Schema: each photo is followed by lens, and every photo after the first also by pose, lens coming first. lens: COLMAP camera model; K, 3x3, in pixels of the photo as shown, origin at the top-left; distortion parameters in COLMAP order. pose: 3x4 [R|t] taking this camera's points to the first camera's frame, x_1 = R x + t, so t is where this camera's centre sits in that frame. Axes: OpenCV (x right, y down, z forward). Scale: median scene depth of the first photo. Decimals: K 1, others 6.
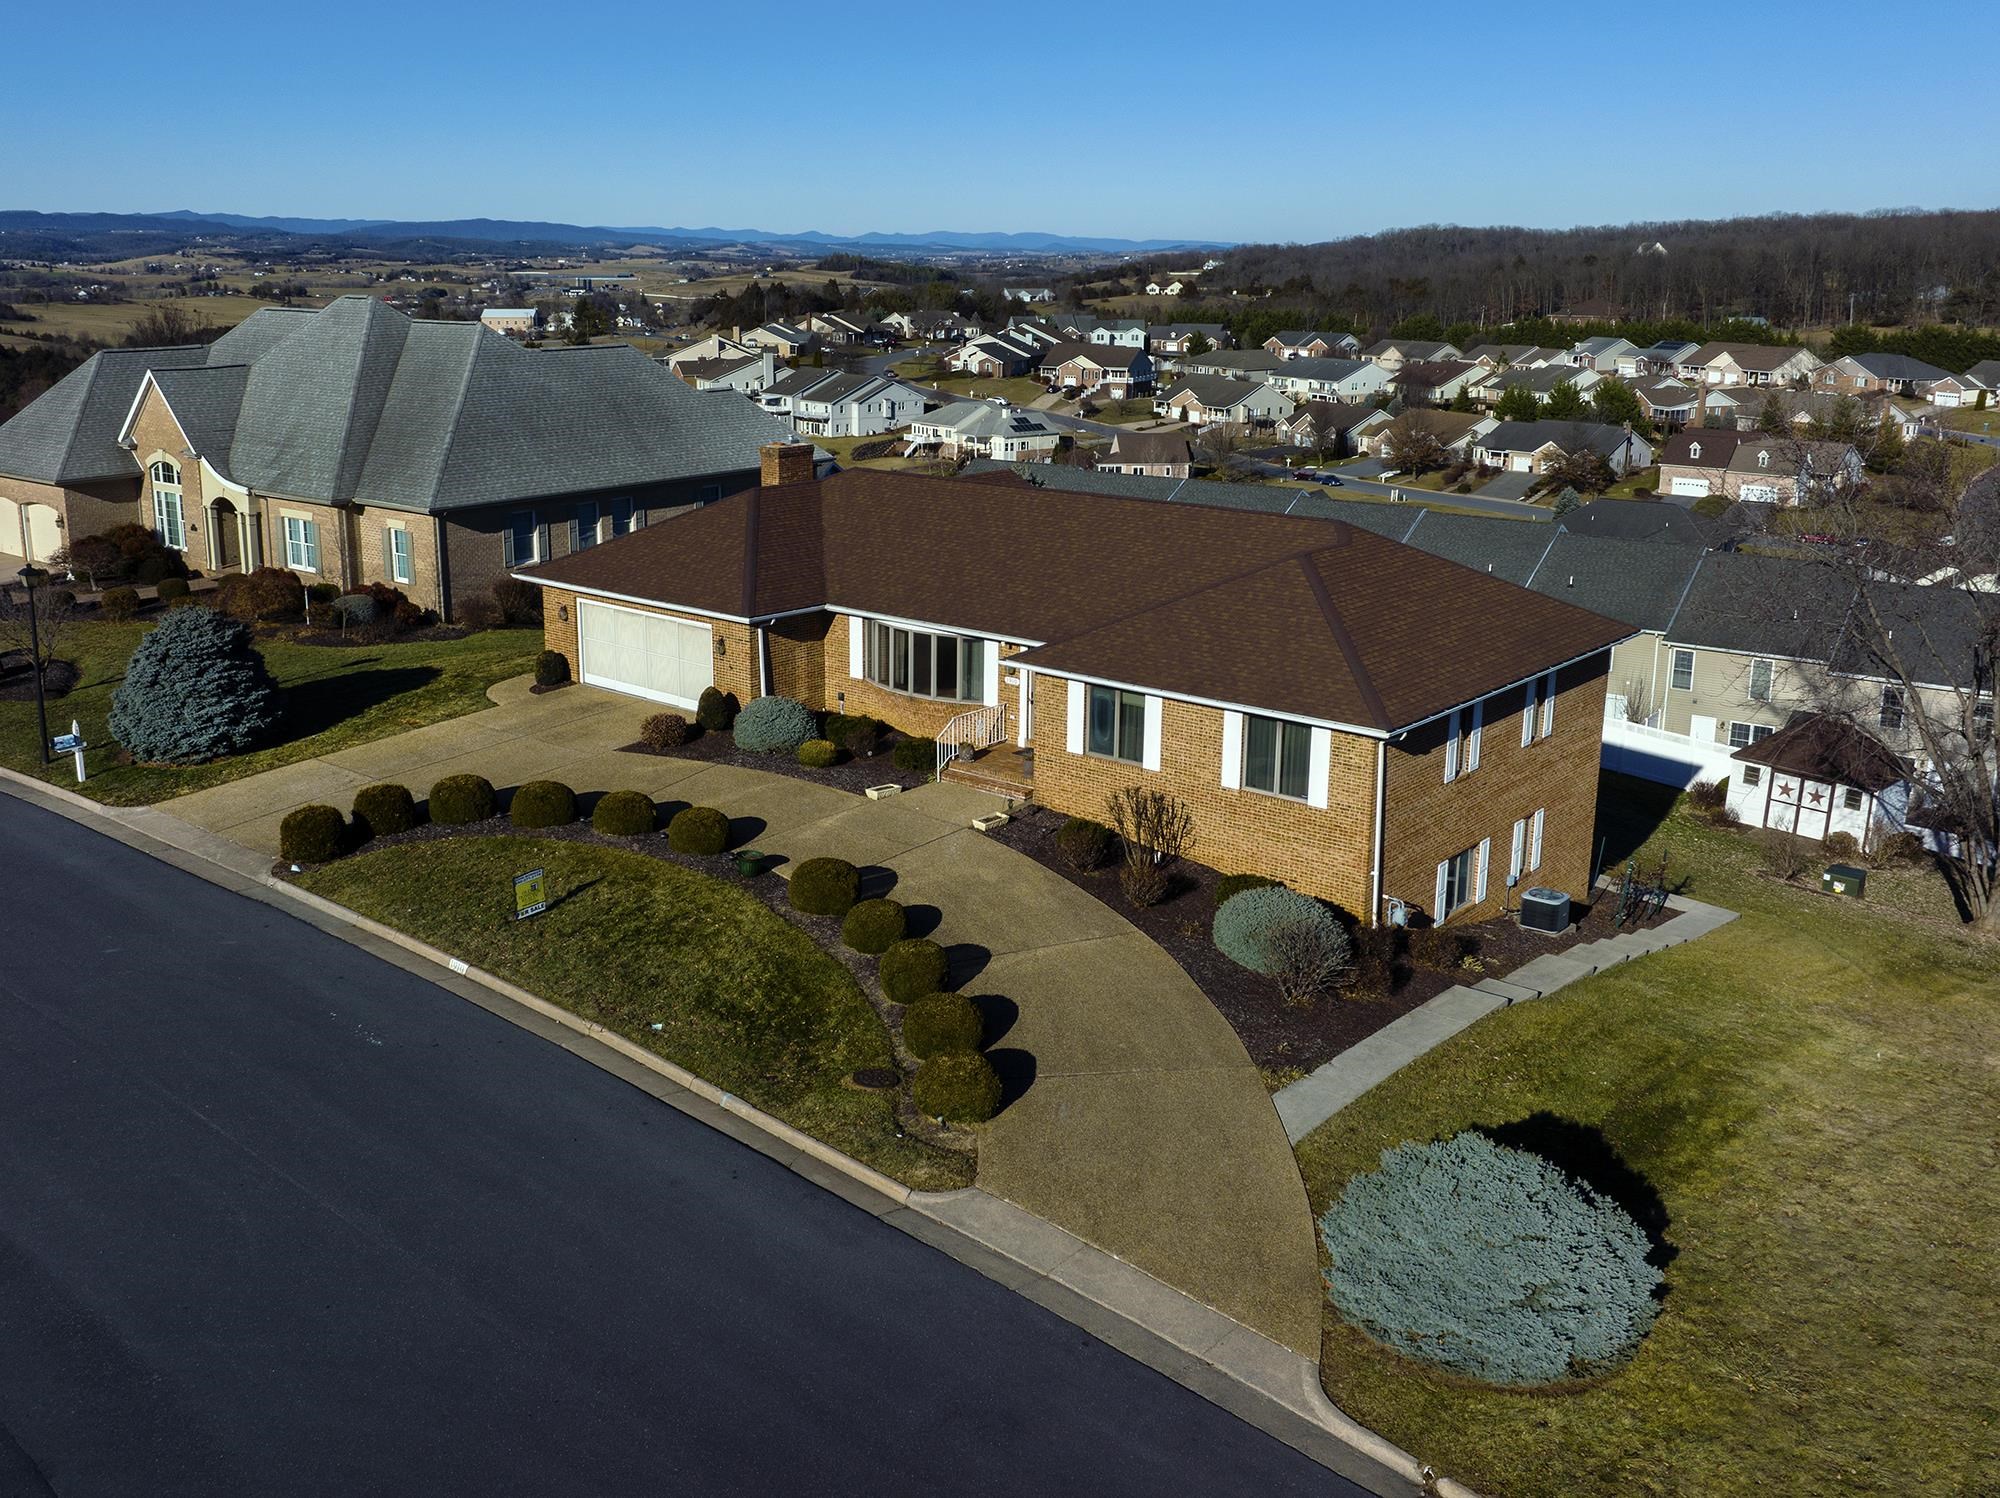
lens RADIAL K [[1853.9, 0, 920.6], [0, 1853.9, 699.3], [0, 0, 1]] dist [-0.032195, 0.000000]
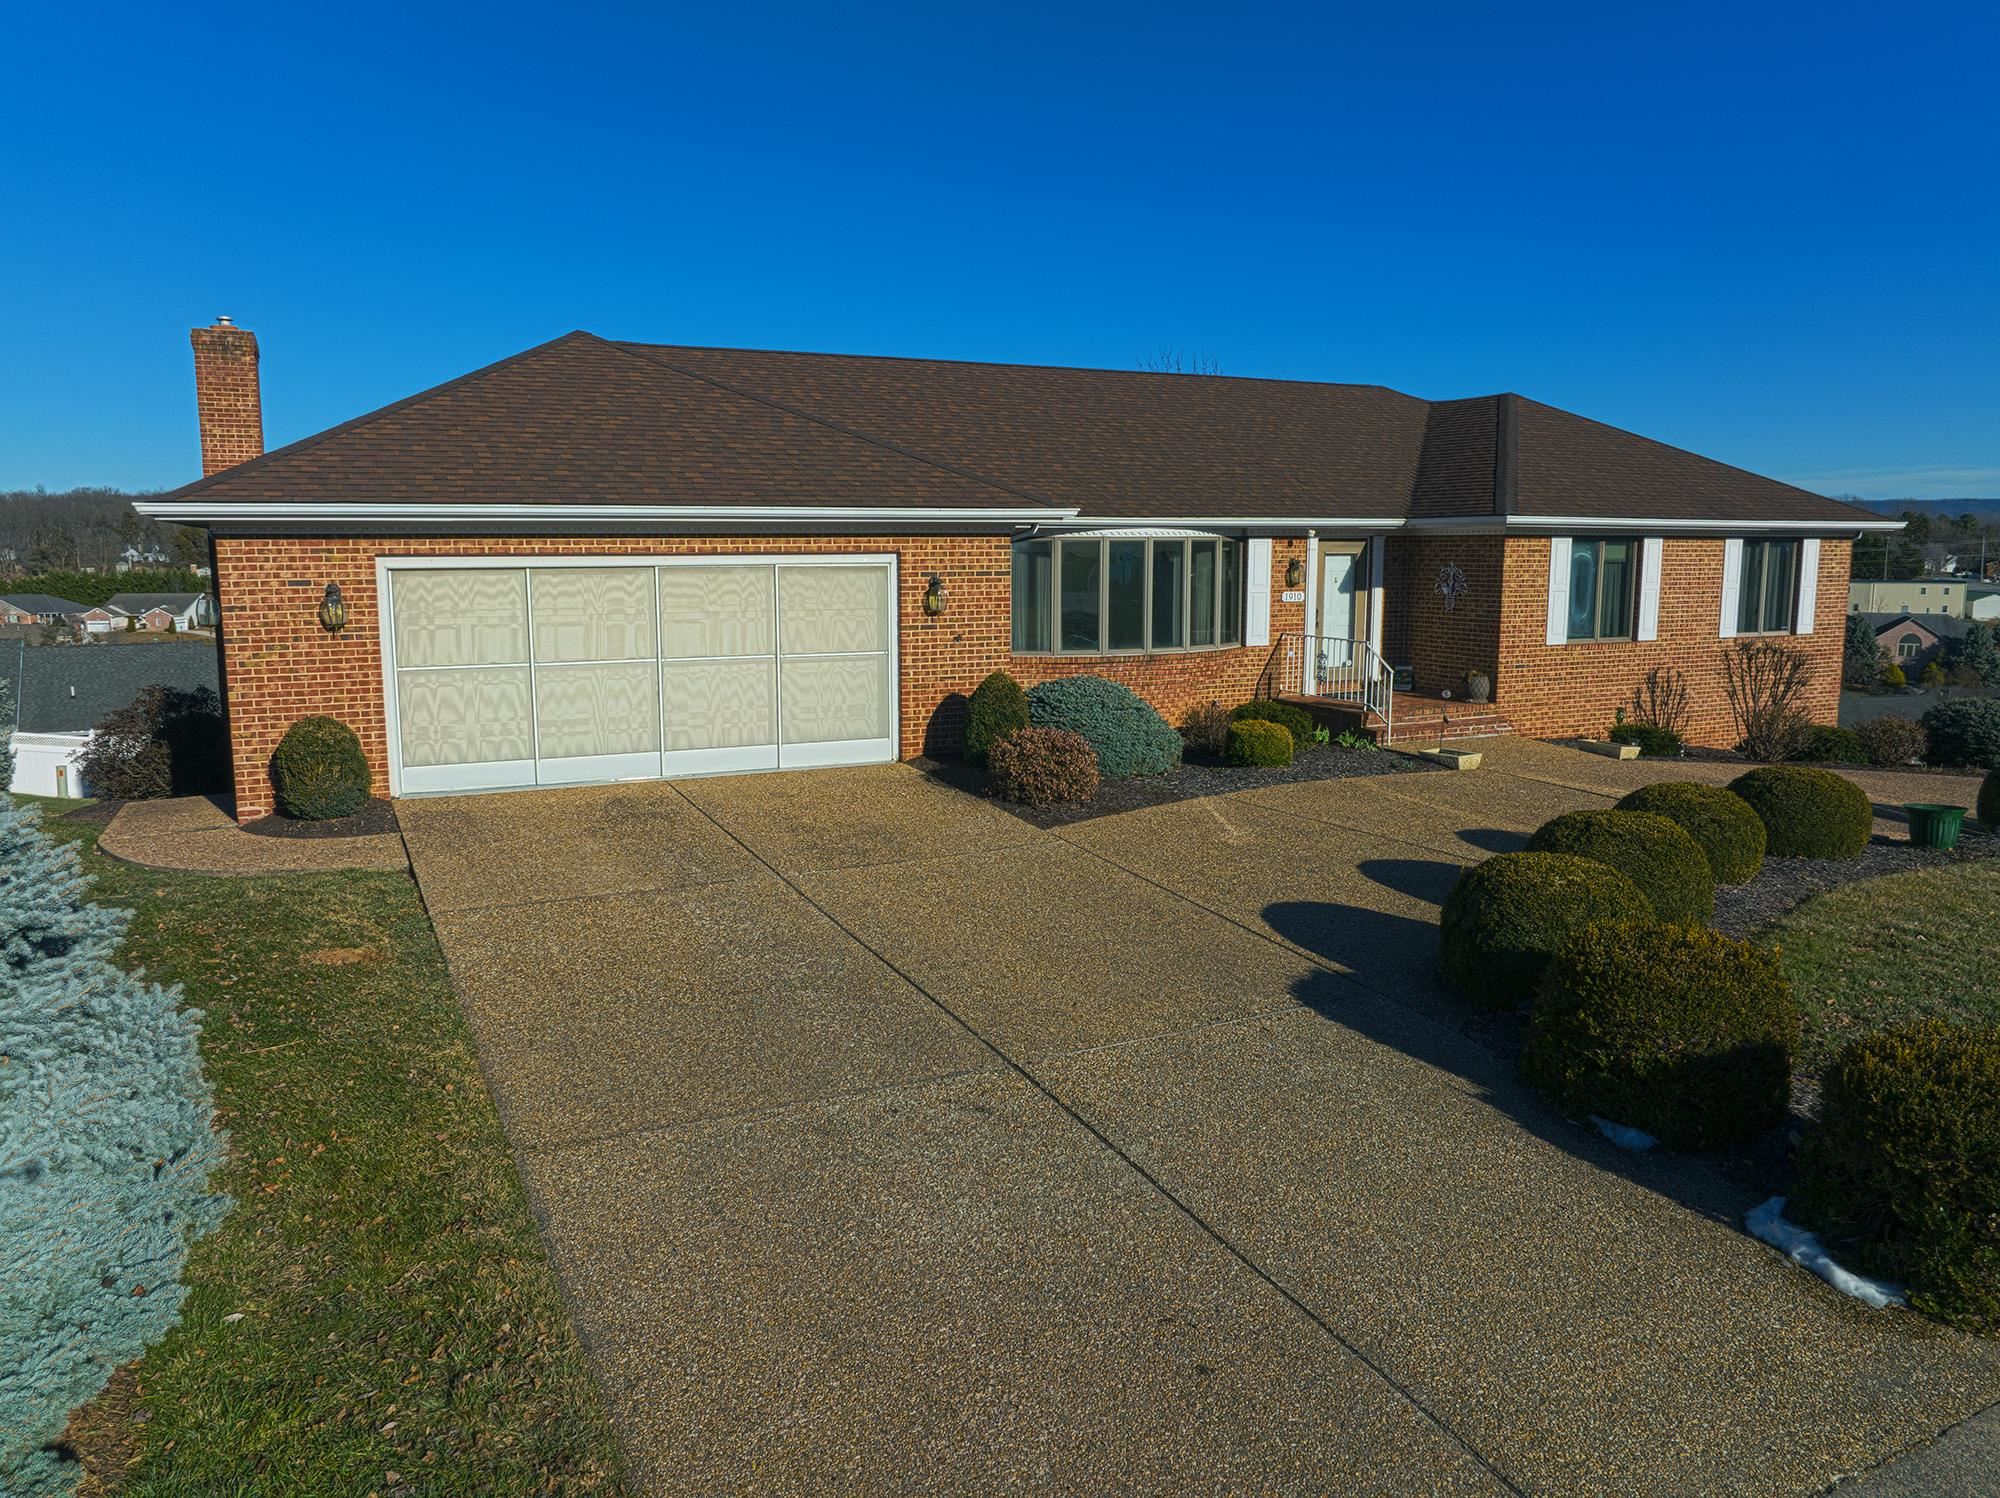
lens RADIAL K [[1411.6, 0, 987.6], [0, 1411.6, 756.8], [0, 0, 1]] dist [-0.036451, -0.001446]
pose [[0.388912, -0.141786, 0.910299, -0.482585], [0.223022, 0.973186, 0.056298, -0.007467], [-0.893873, 0.181122, 0.410106, 0.969456]]
